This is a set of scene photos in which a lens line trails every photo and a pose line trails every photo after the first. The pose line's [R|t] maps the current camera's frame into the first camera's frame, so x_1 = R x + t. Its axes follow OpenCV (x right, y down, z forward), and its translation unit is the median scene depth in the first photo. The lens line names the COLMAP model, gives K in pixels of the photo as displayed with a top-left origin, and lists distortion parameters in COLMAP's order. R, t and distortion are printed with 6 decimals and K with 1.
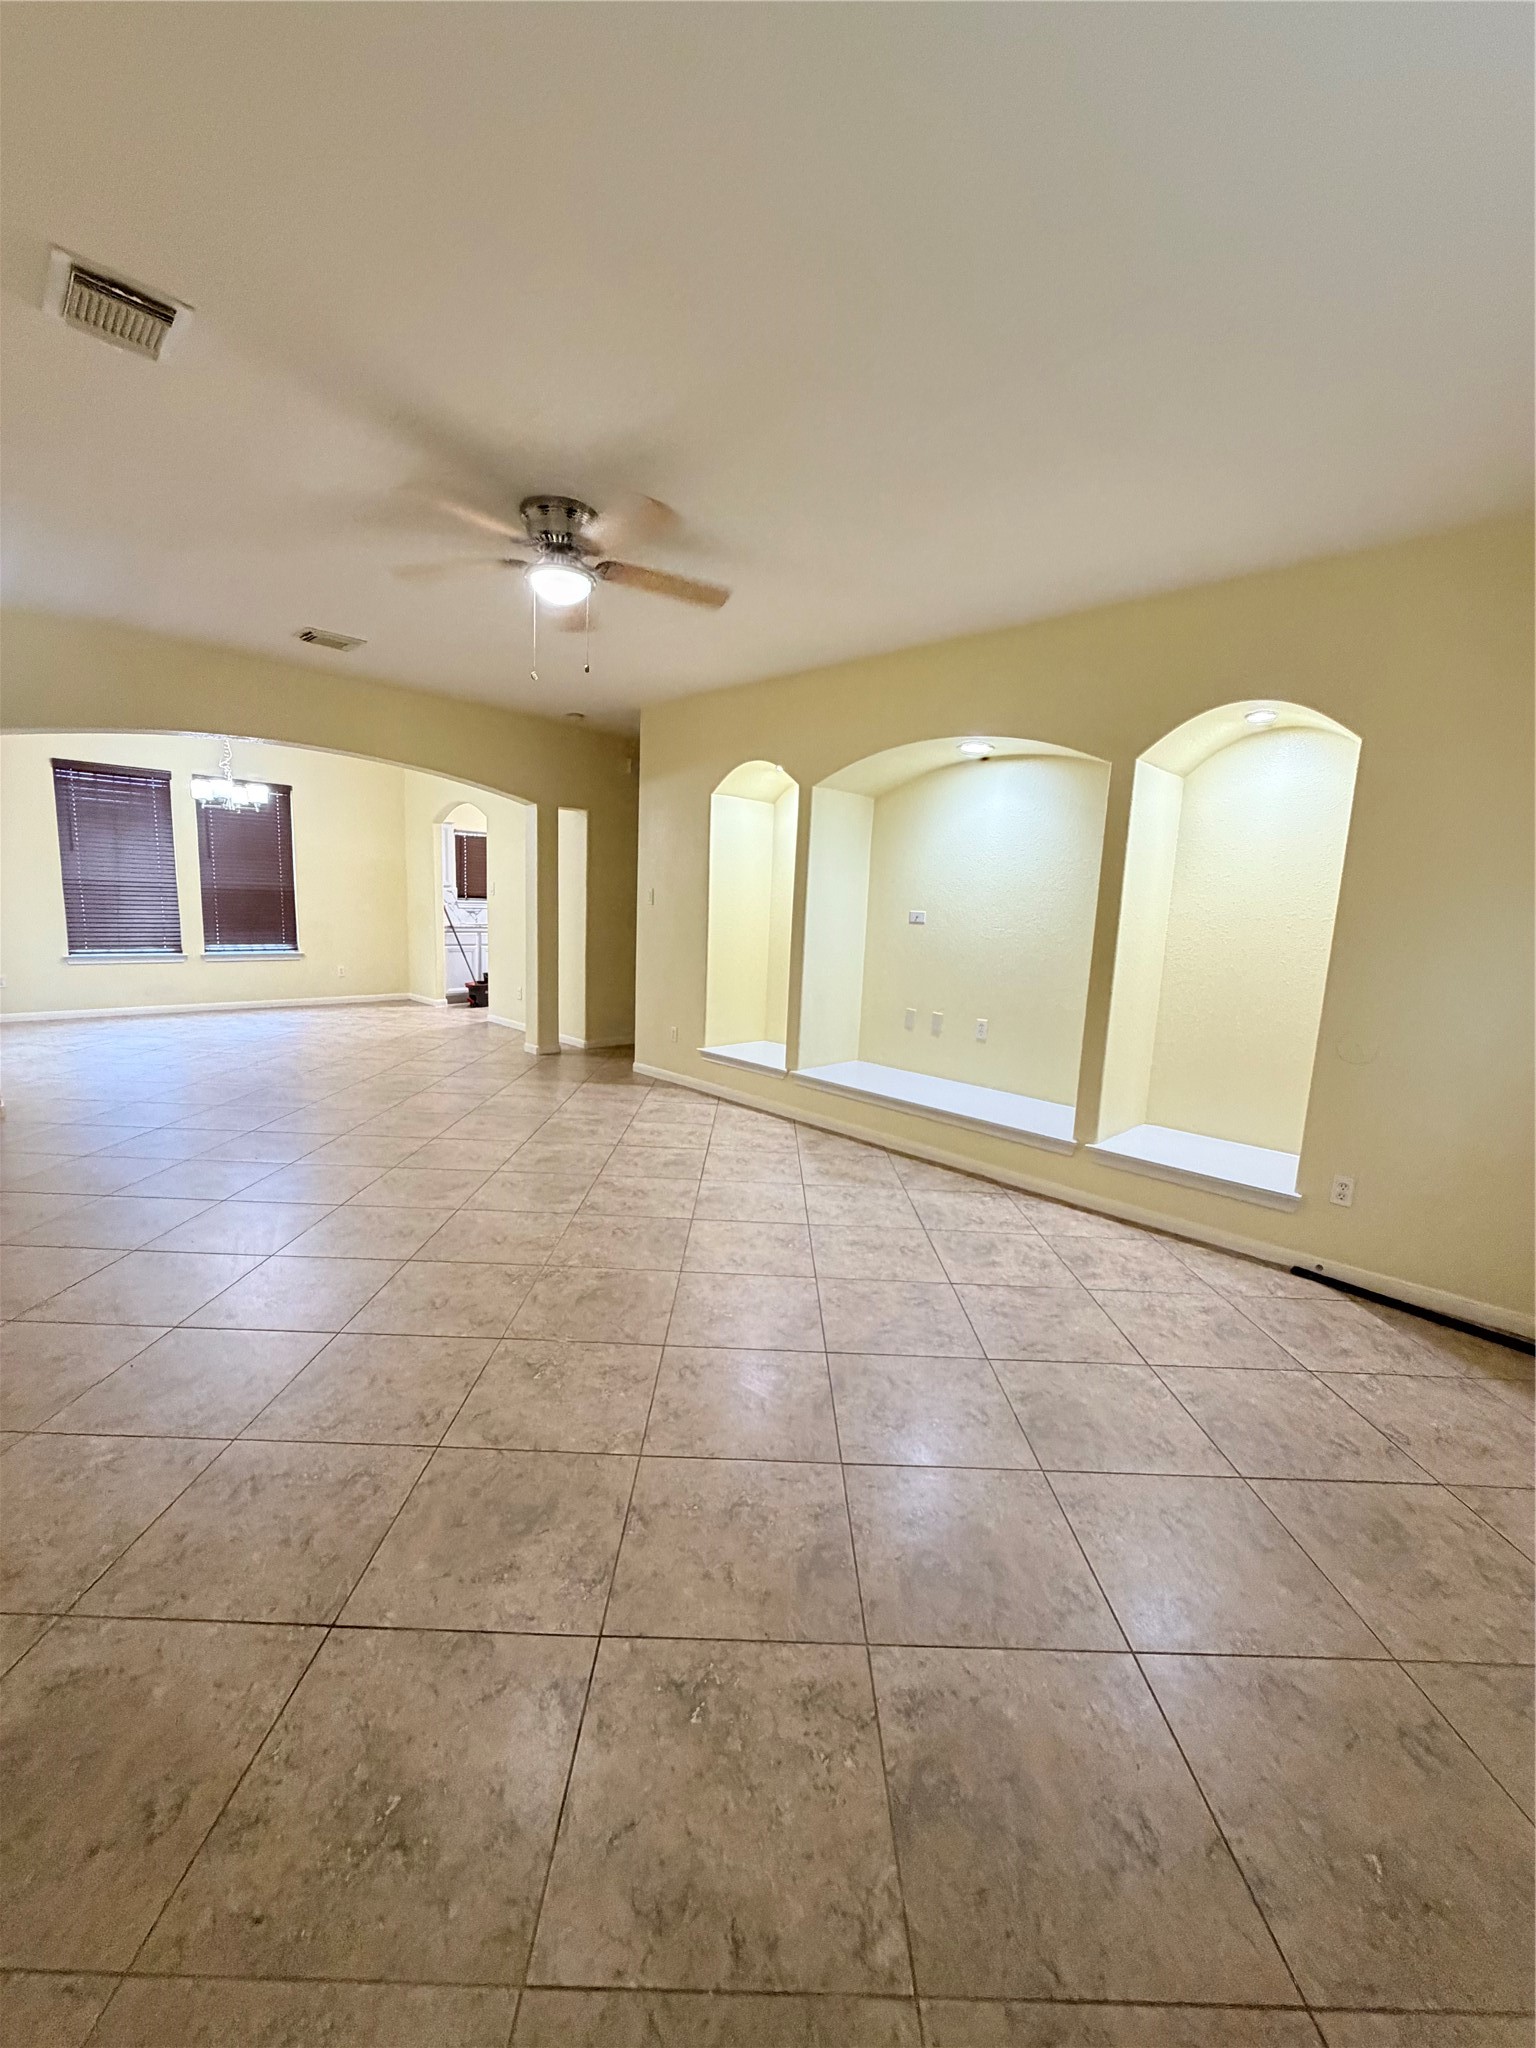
lens RADIAL K [[820.1, 0, 766.5], [0, 820.1, 1018.9], [0, 0, 1]] dist [-0.001463, 0.000323]
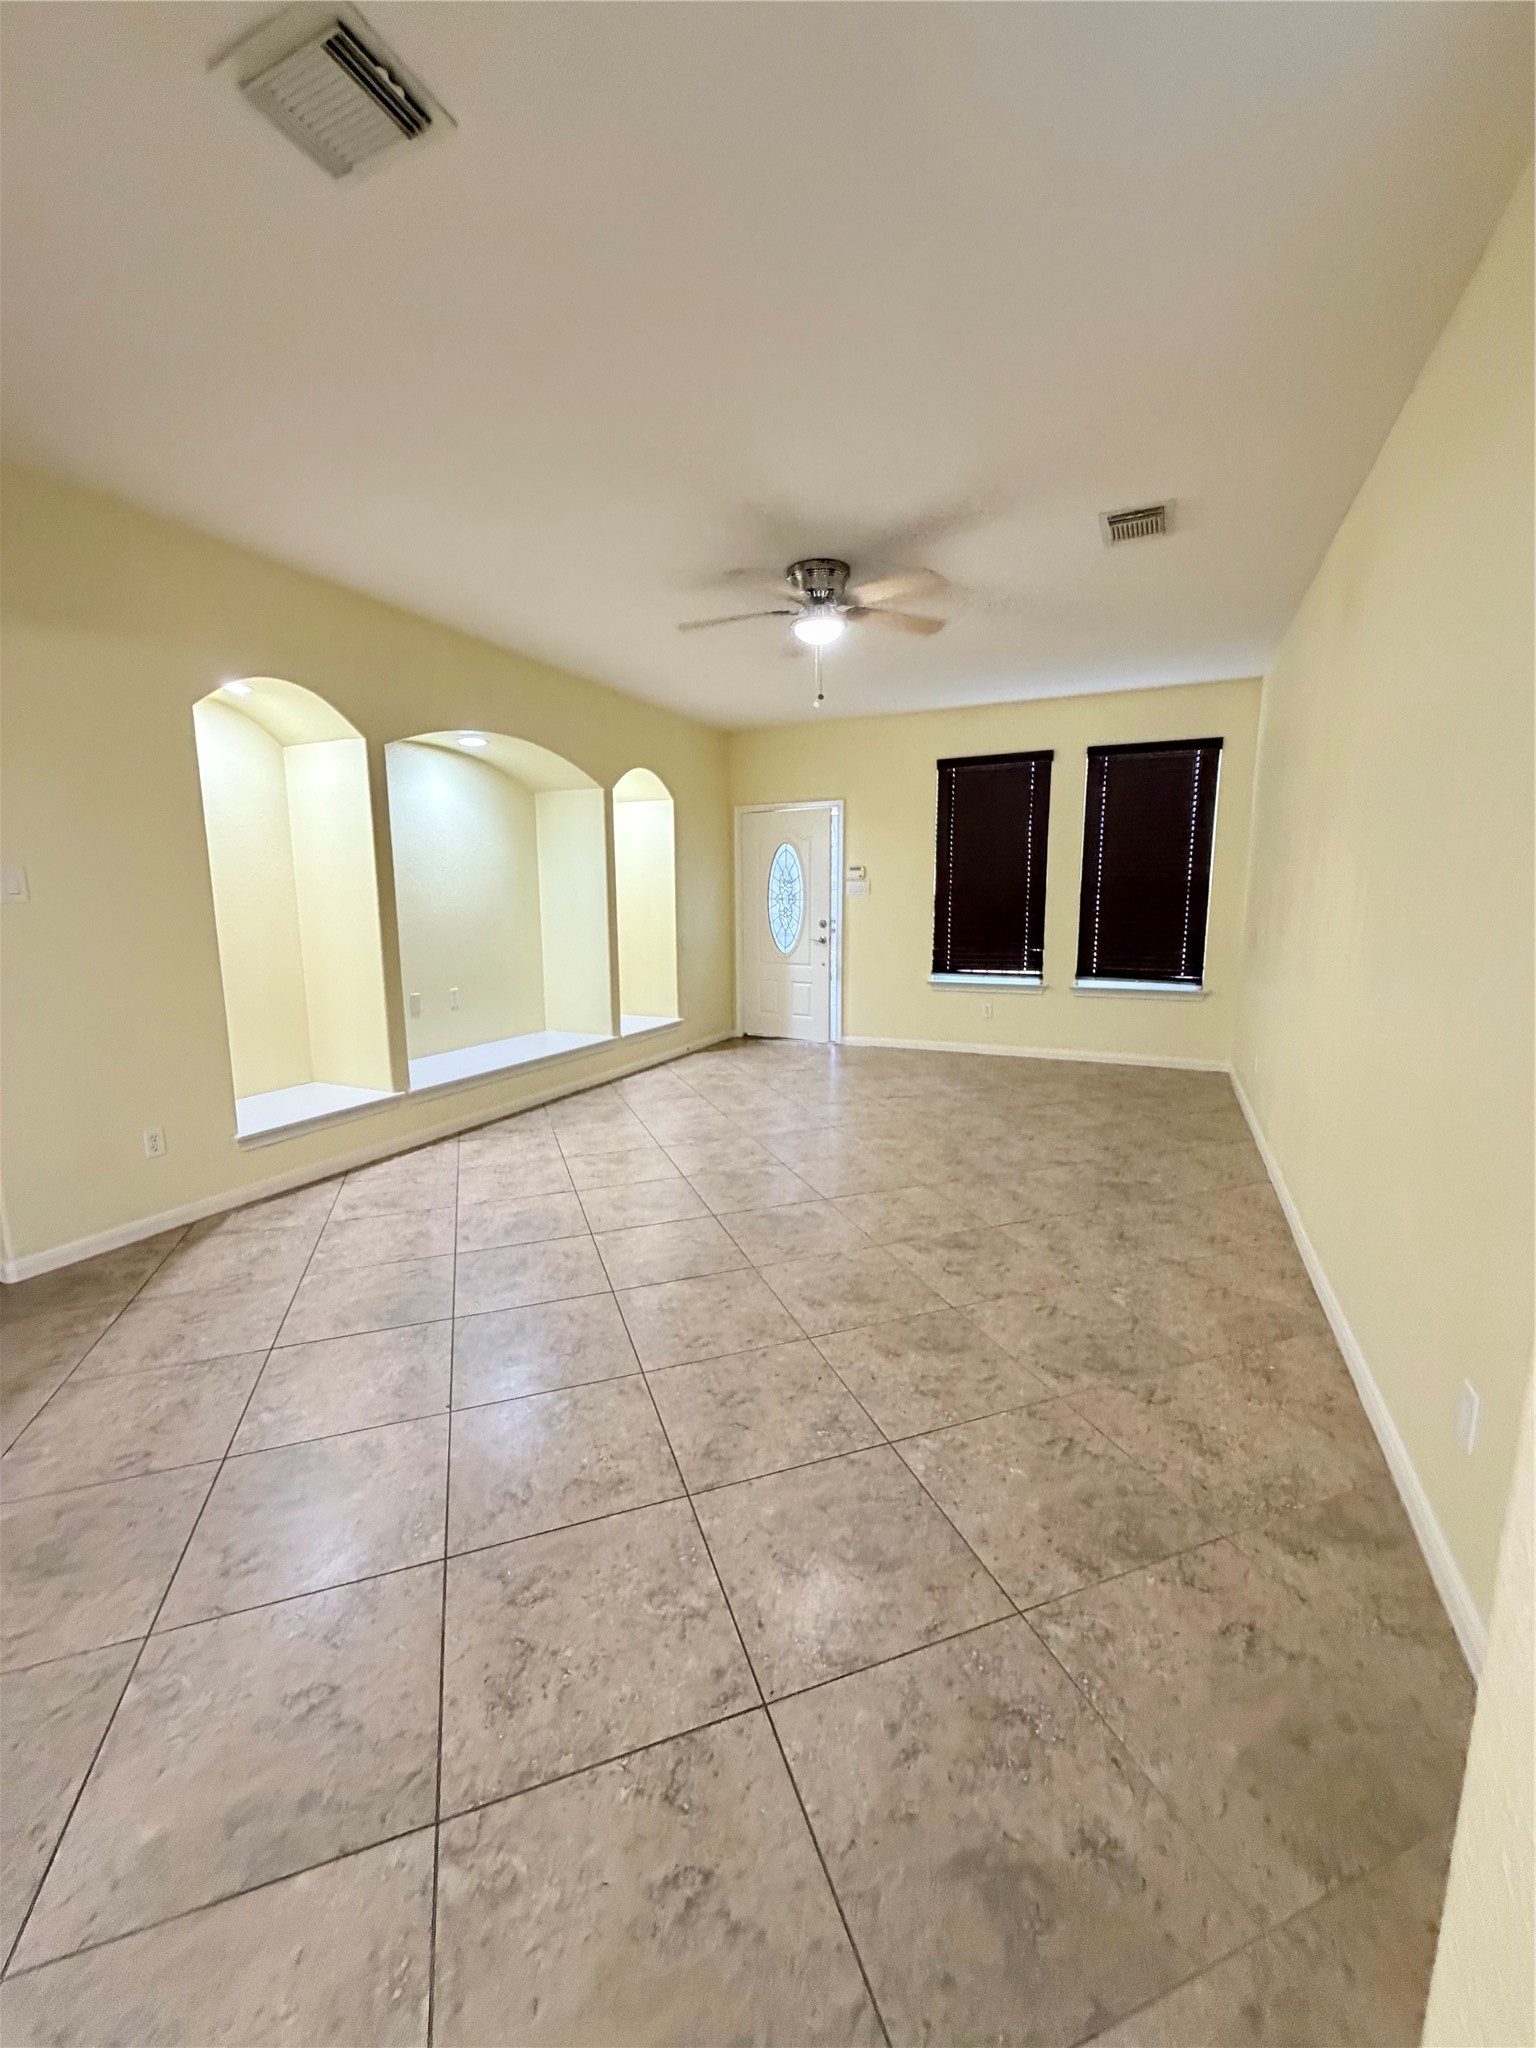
lens RADIAL K [[792.1, 0, 768.0], [0, 792.1, 1024.0], [0, 0, 1]] dist [-0.018907, 0.000005]
pose [[-0.332019, -0.186856, 0.924580, -1.118101], [0.129159, 0.961945, 0.240788, -0.201543], [-0.934388, 0.199364, -0.295250, 1.208429]]
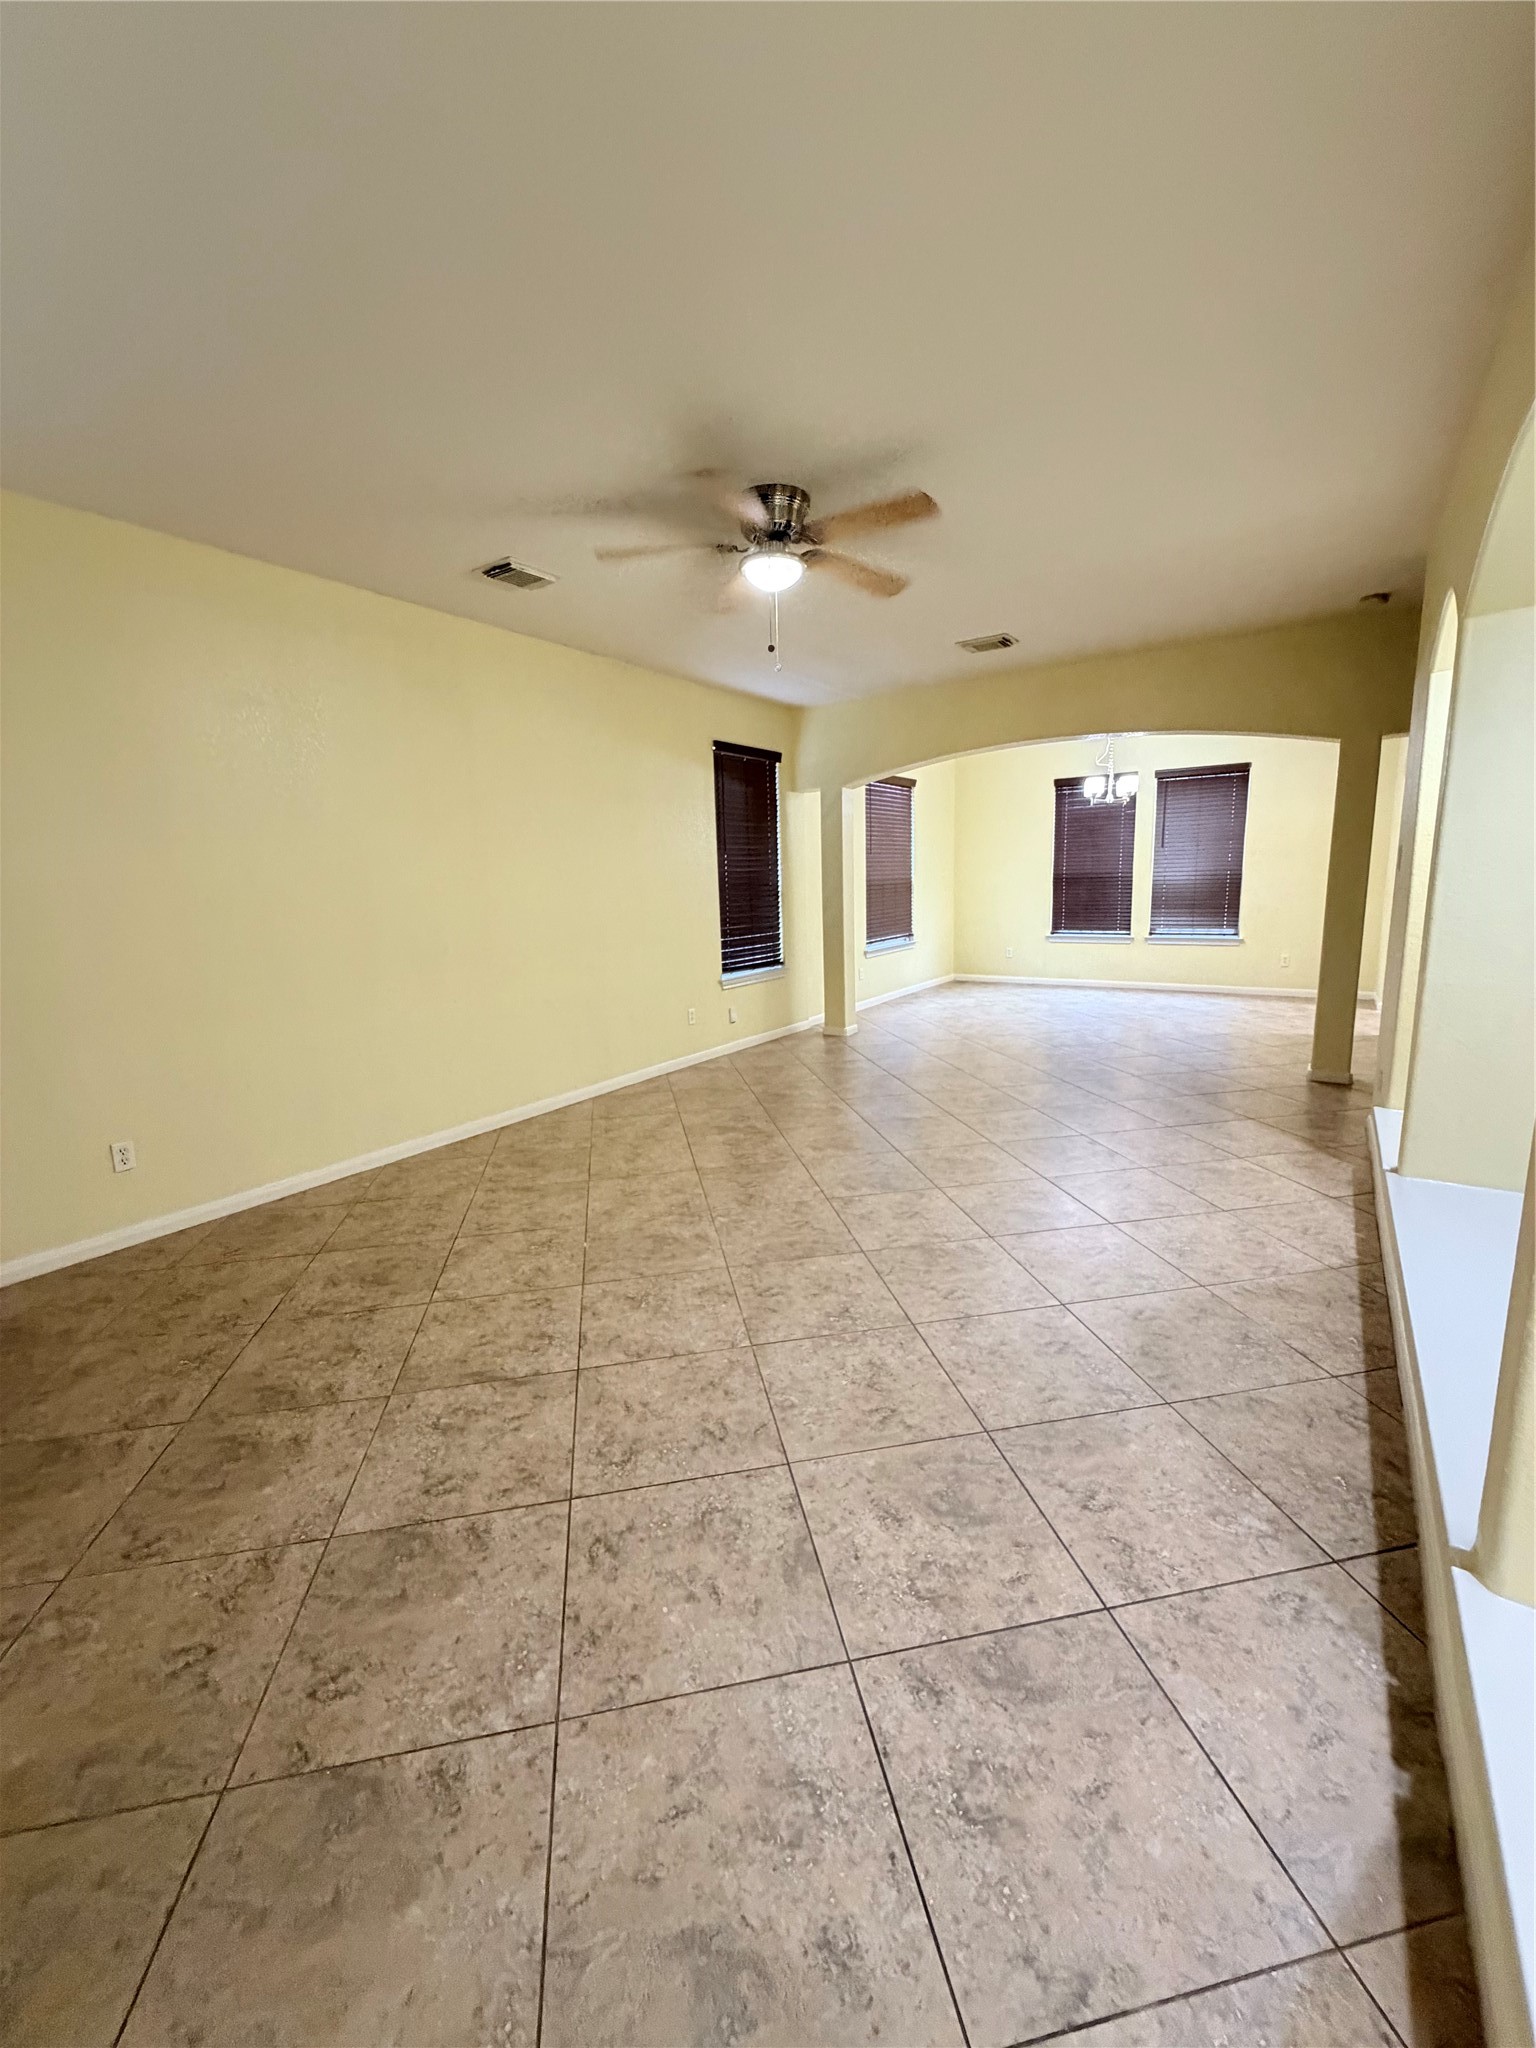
lens RADIAL K [[820.1, 0, 766.5], [0, 820.1, 1018.9], [0, 0, 1]] dist [-0.001463, 0.000323]
pose [[0.179811, 0.121294, -0.976194, 0.641053], [-0.105570, 0.989017, 0.103442, -0.066061], [0.978020, 0.084457, 0.190642, 0.667062]]
